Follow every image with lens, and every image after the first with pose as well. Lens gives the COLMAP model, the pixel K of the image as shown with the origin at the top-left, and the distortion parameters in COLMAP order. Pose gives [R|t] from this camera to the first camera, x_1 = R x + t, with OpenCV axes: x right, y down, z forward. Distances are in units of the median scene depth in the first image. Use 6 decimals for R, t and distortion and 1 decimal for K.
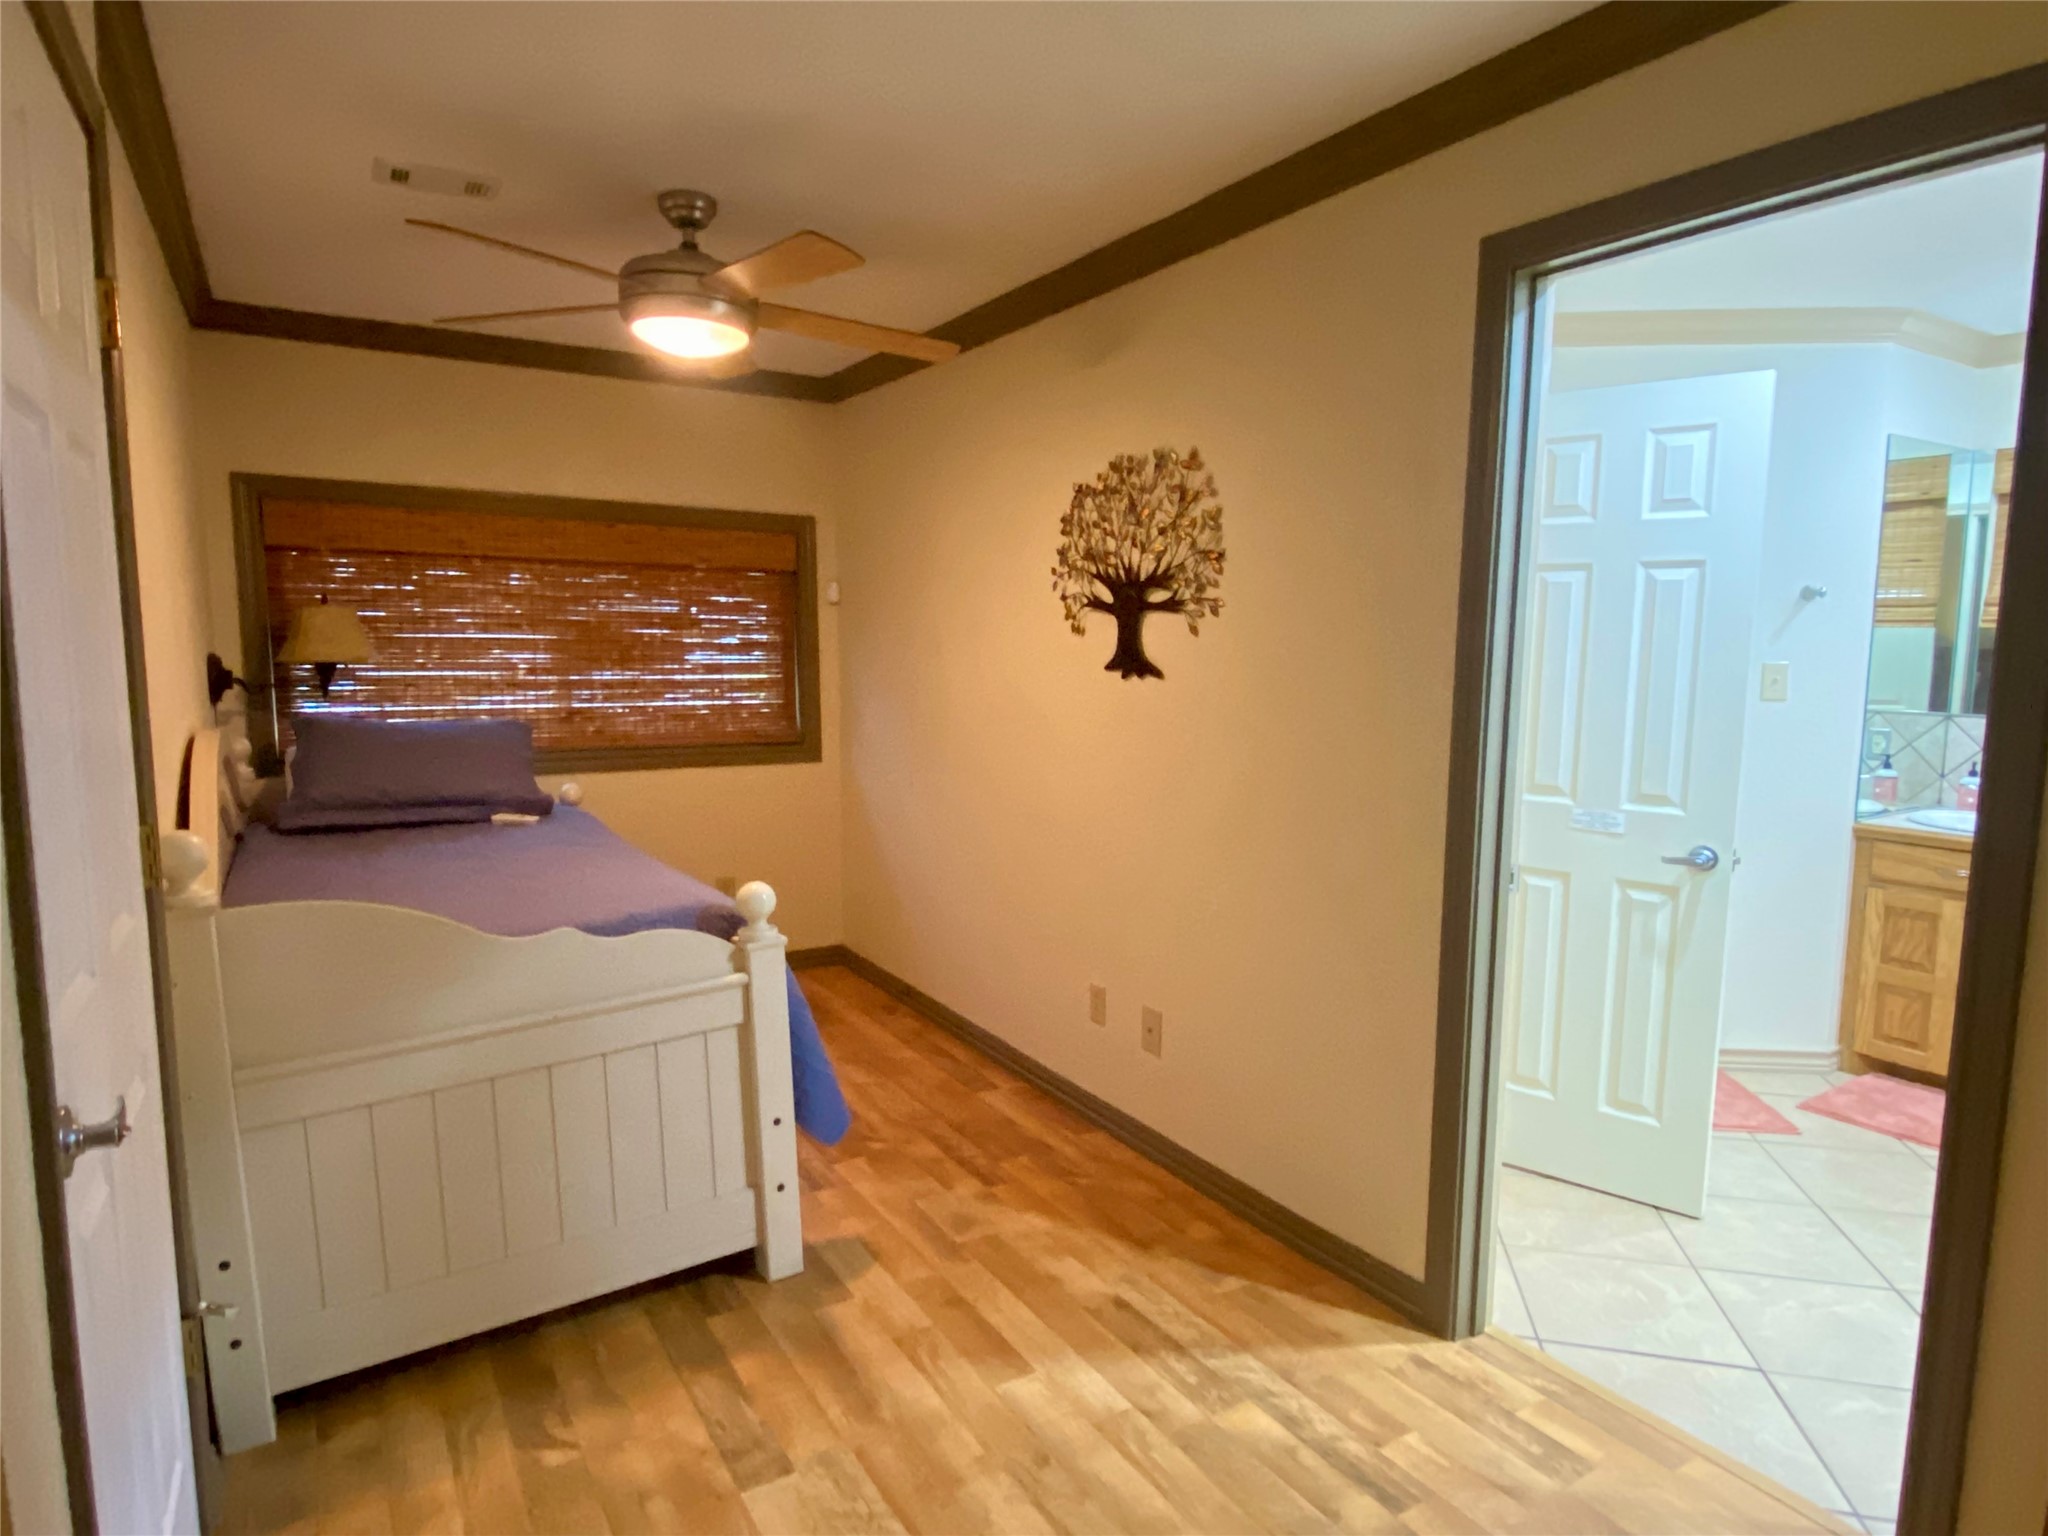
lens RADIAL K [[1165.2, 0, 1037.8], [0, 1165.2, 773.7], [0, 0, 1]] dist [0.000647, 0.000269]
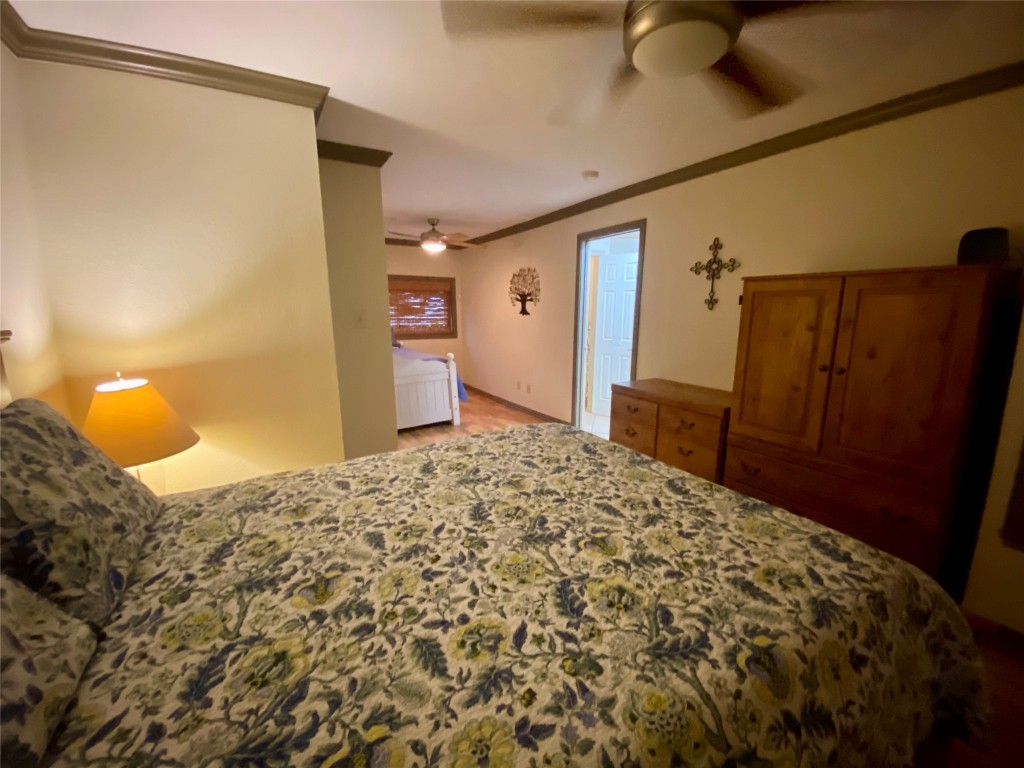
lens RADIAL K [[413.0, 0, 508.7], [0, 413.0, 392.8], [0, 0, 1]] dist [0.001153, -0.000012]
pose [[0.999159, -0.003430, -0.040858, 0.089515], [0.006978, 0.996183, 0.087005, 0.093162], [0.040404, -0.087217, 0.995370, -0.767624]]
